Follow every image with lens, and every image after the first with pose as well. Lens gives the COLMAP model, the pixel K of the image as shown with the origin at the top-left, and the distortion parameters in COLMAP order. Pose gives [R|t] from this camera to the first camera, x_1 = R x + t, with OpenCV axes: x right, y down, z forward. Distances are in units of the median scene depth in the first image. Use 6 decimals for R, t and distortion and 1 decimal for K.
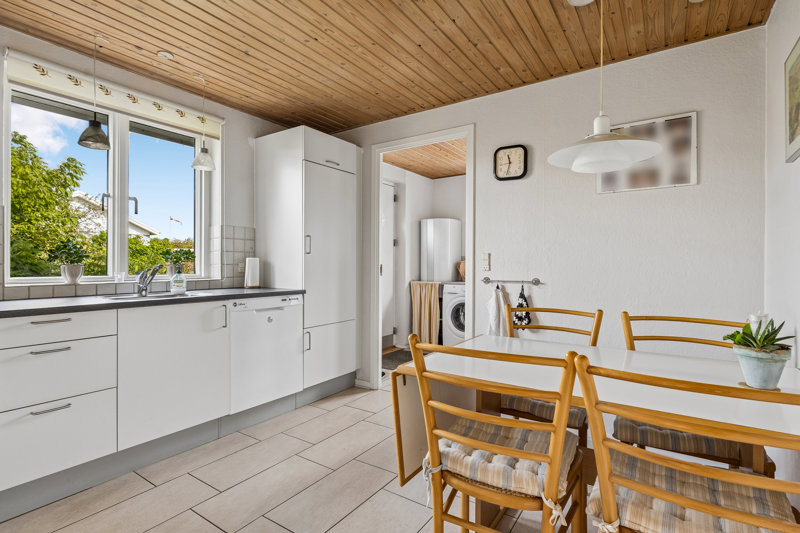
lens RADIAL K [[390.3, 0, 398.0], [0, 390.3, 266.5], [0, 0, 1]] dist [-0.024261, 0.001663]
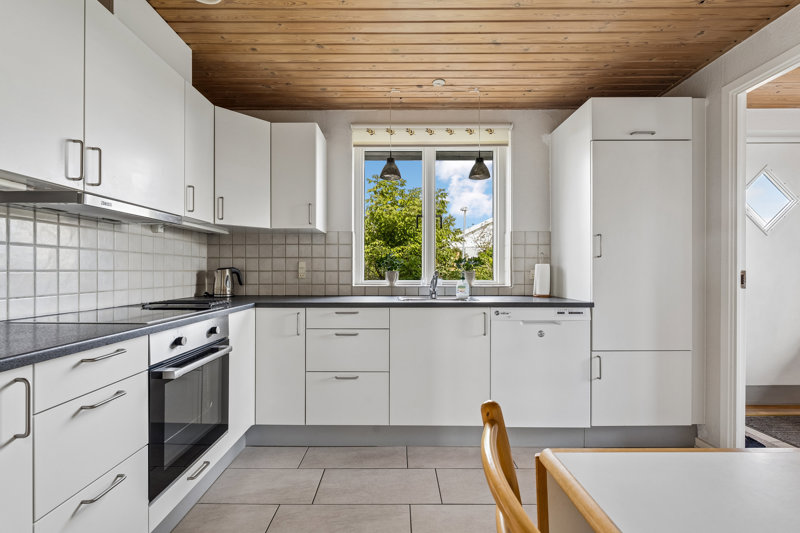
lens RADIAL K [[360.6, 0, 395.1], [0, 360.6, 272.2], [0, 0, 1]] dist [0.000259, -0.001526]
pose [[0.556802, 0.002595, -0.830641, 0.150895], [-0.002874, 0.999995, 0.001198, -0.002904], [0.830640, 0.001720, 0.556806, 0.248455]]
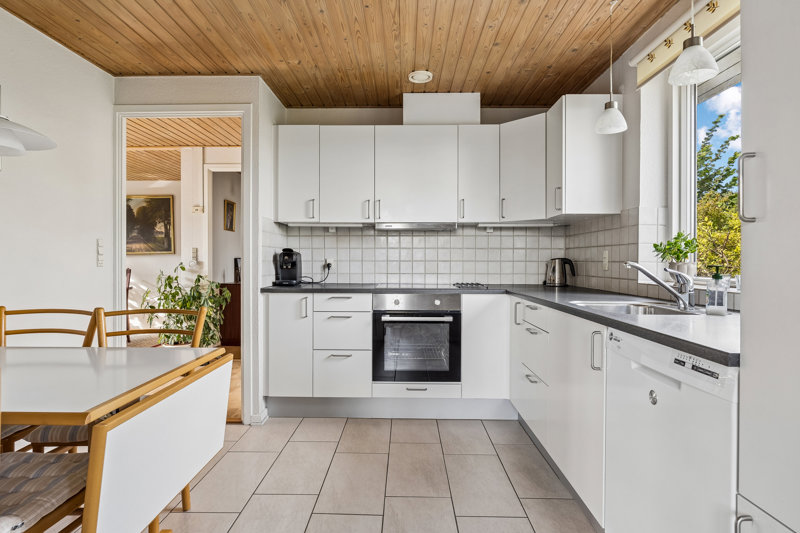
lens RADIAL K [[435.6, 0, 395.2], [0, 435.6, 262.5], [0, 0, 1]] dist [0.000270, -0.002852]
pose [[-0.838175, 0.000322, -0.545401, 0.135185], [-0.004150, 0.999967, 0.006967, -0.006948], [0.545386, 0.008103, -0.838146, 1.131909]]
